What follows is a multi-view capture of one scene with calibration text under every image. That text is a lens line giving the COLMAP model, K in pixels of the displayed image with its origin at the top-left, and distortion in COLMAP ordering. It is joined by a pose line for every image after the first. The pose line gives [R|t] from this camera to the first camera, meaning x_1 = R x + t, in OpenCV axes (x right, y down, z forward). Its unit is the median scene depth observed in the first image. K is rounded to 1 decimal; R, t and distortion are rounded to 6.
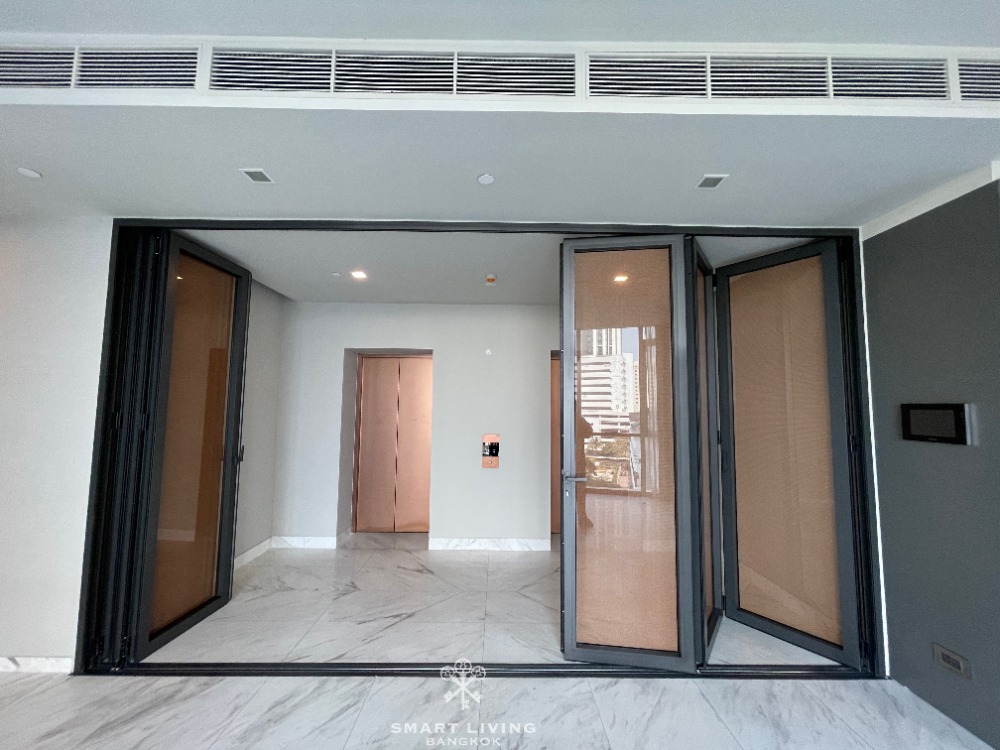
lens RADIAL K [[402.8, 0, 501.2], [0, 402.8, 376.1], [0, 0, 1]] dist [-0.000807, 0.000021]
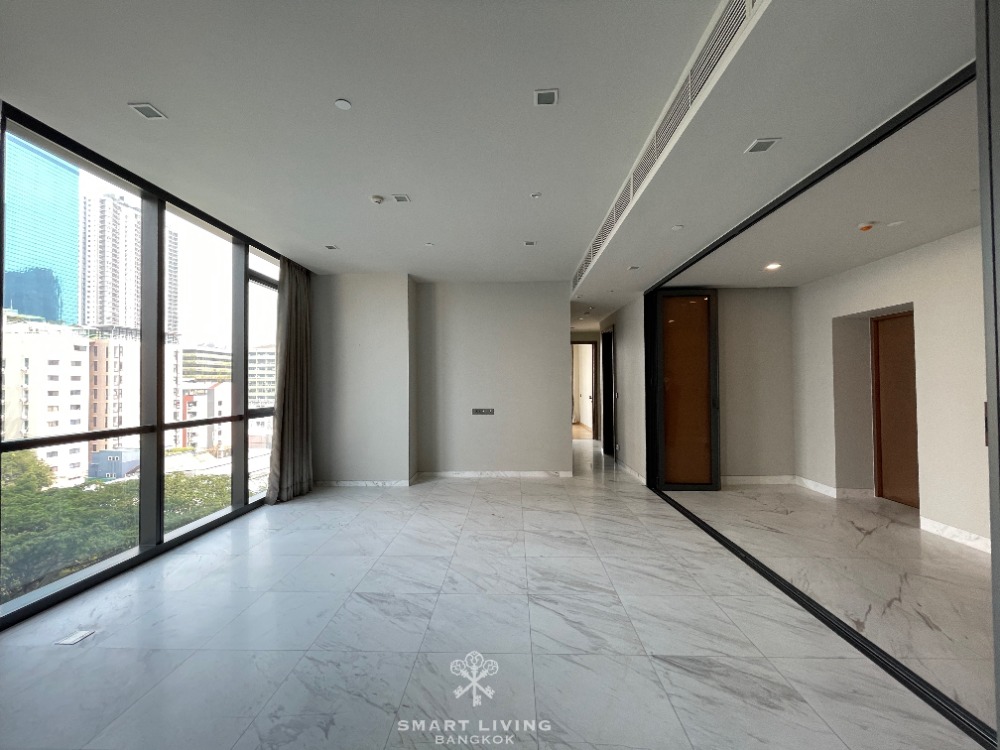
lens RADIAL K [[402.8, 0, 496.6], [0, 402.8, 375.9], [0, 0, 1]] dist [-0.000807, 0.000021]
pose [[-0.049084, -0.029643, -0.998355, 0.916575], [0.089875, 0.995373, -0.033973, 0.051624], [0.994743, -0.091395, -0.046193, 0.174664]]
